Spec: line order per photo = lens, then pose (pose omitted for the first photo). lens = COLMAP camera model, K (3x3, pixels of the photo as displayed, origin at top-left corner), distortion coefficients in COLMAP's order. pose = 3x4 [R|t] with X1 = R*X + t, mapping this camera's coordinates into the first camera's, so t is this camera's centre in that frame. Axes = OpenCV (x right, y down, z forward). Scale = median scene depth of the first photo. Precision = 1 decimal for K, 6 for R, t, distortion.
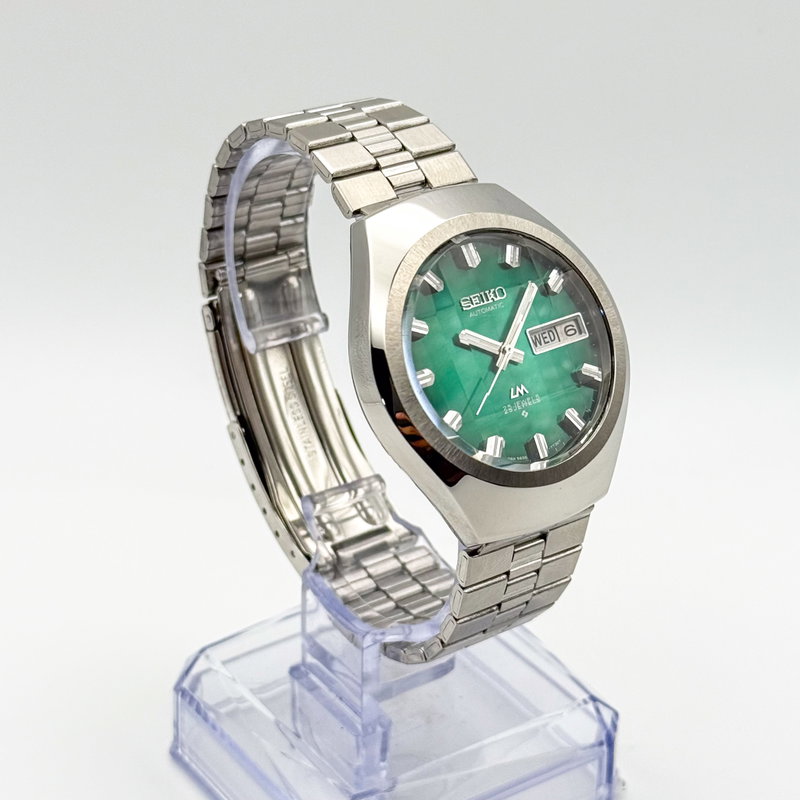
lens RADIAL K [[2031.1, 0, 400.0], [0, 2031.1, 400.0], [0, 0, 1]] dist [0.025060, -0.273077]
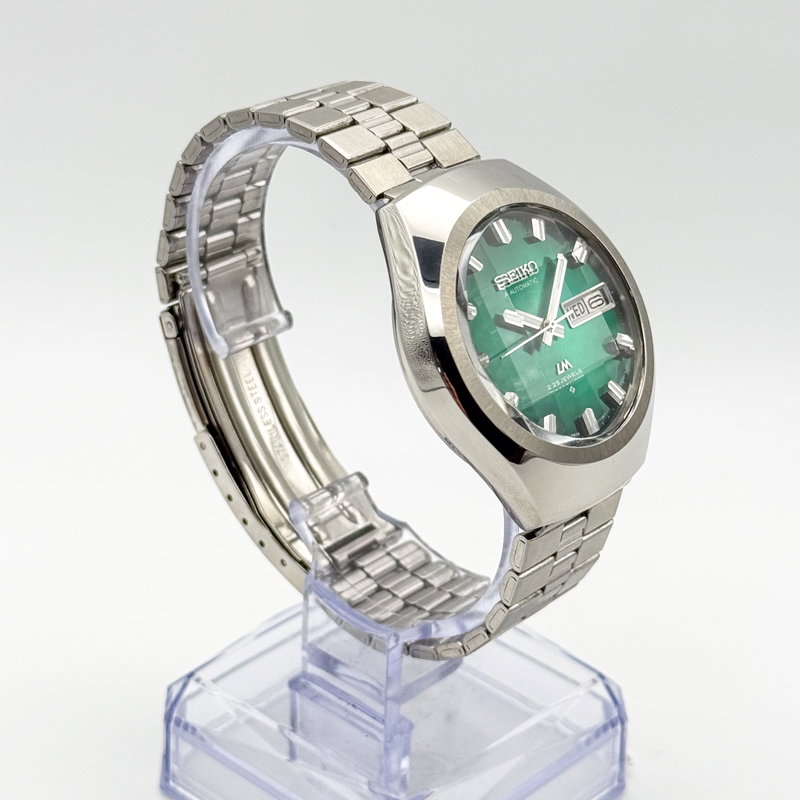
lens RADIAL K [[2020.7, 0, 400.0], [0, 2020.7, 400.0], [0, 0, 1]] dist [0.068510, 0.538256]
pose [[0.976702, -0.086946, 0.196196, -0.185950], [0.088273, 0.996094, 0.001990, 0.002411], [-0.195603, 0.015375, 0.980563, 0.052418]]
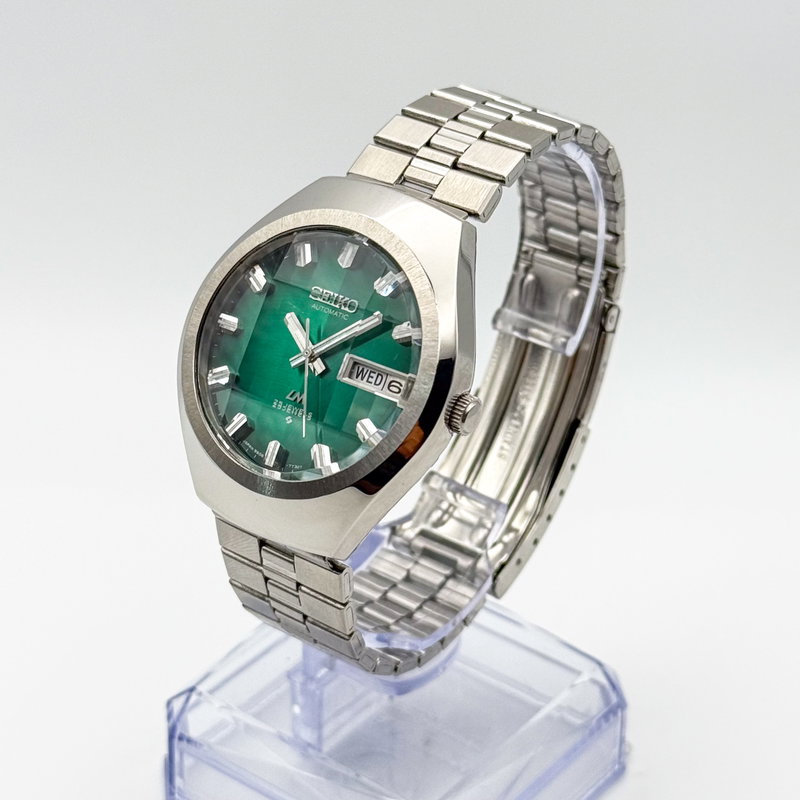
lens RADIAL K [[2031.1, 0, 400.0], [0, 2031.1, 400.0], [0, 0, 1]] dist [0.025060, -0.273077]
pose [[0.323703, 0.476960, -0.817145, 0.755326], [-0.474198, 0.829130, 0.296107, -0.272819], [0.818750, 0.291638, 0.494566, 0.502126]]
